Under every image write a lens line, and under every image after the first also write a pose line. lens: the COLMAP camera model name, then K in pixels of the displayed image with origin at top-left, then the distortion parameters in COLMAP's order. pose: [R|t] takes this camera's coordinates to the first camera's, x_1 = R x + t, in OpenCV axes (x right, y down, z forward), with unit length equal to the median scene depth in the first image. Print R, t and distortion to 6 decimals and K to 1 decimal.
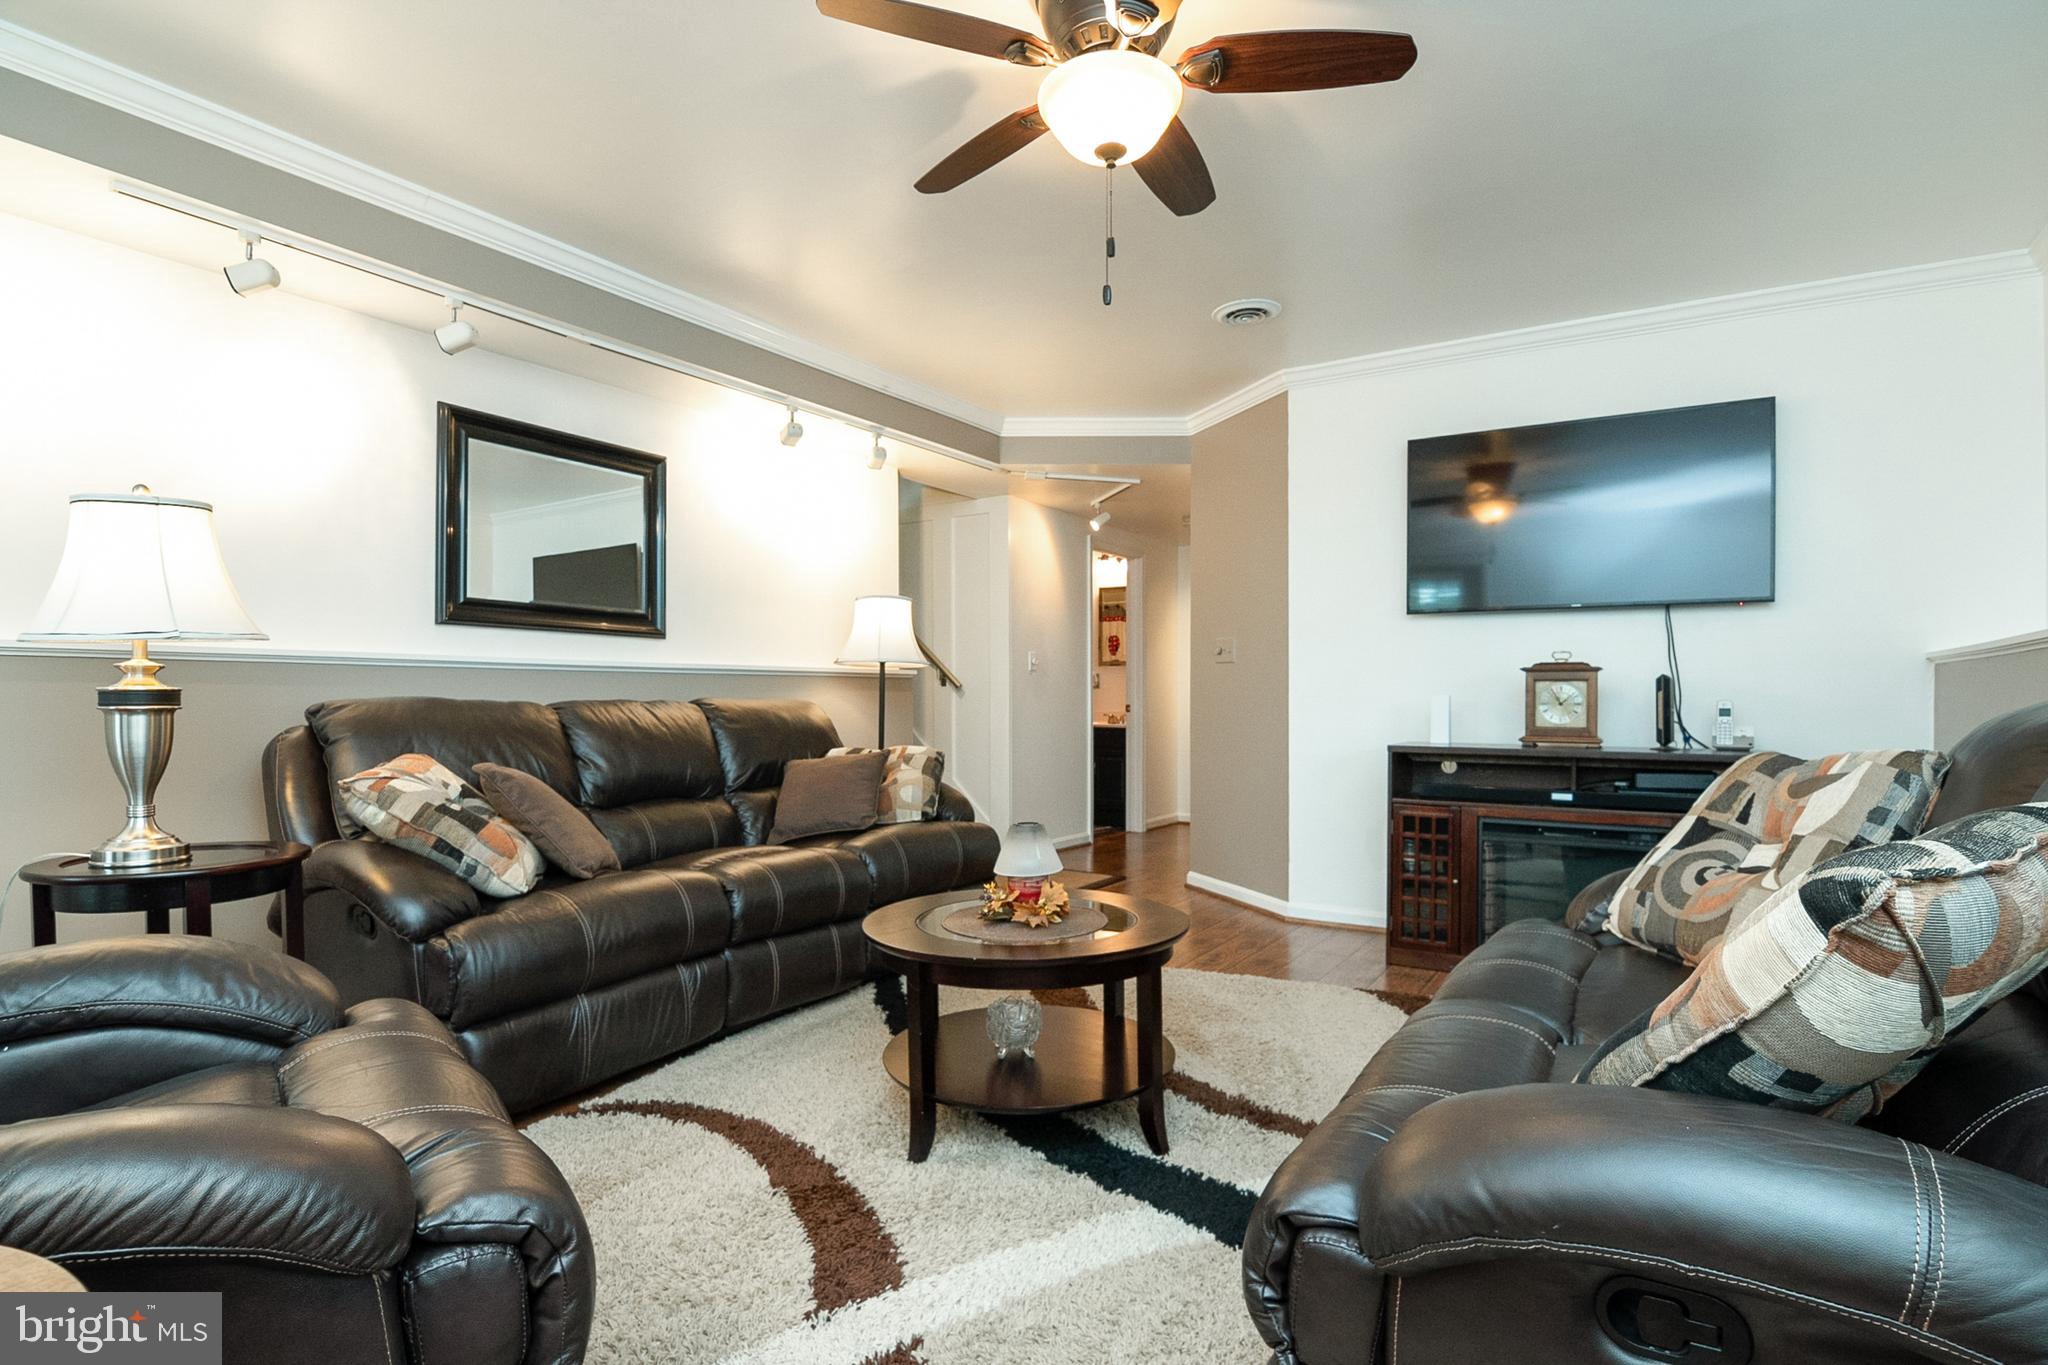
lens RADIAL K [[1006.1, 0, 1024.0], [0, 1006.1, 682.5], [0, 0, 1]] dist [-0.001020, -0.000065]
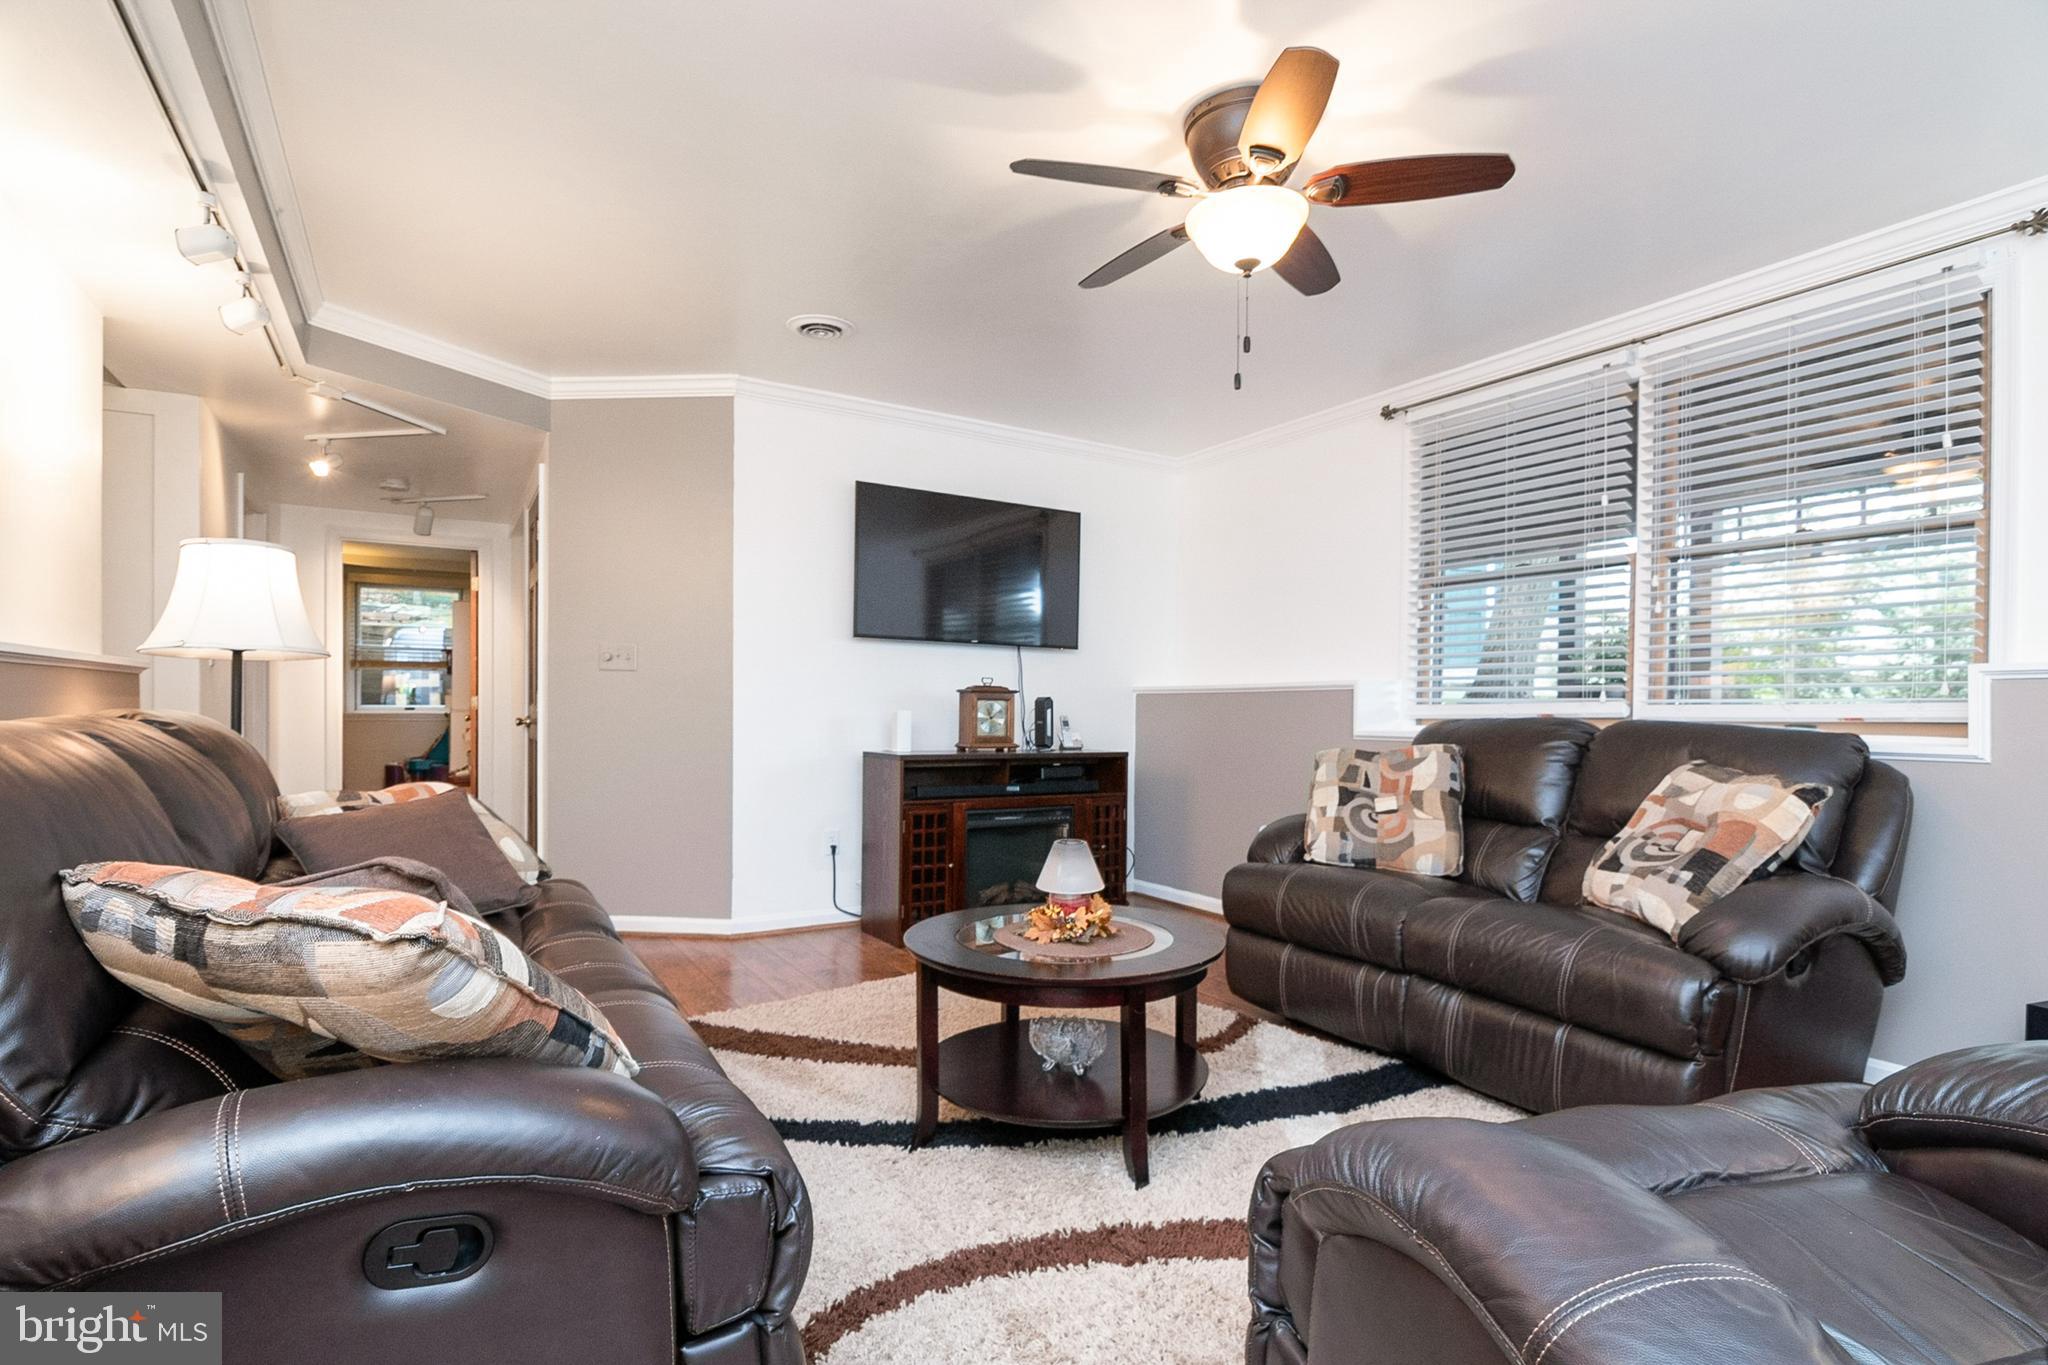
lens RADIAL K [[1005.8, 0, 1022.9], [0, 1005.8, 704.3], [0, 0, 1]] dist [-0.000824, 0.000112]
pose [[0.455044, 0.009235, 0.890421, -0.591896], [-0.023529, 0.999722, 0.001656, 0.000617], [-0.890158, -0.021704, 0.455135, 0.367670]]
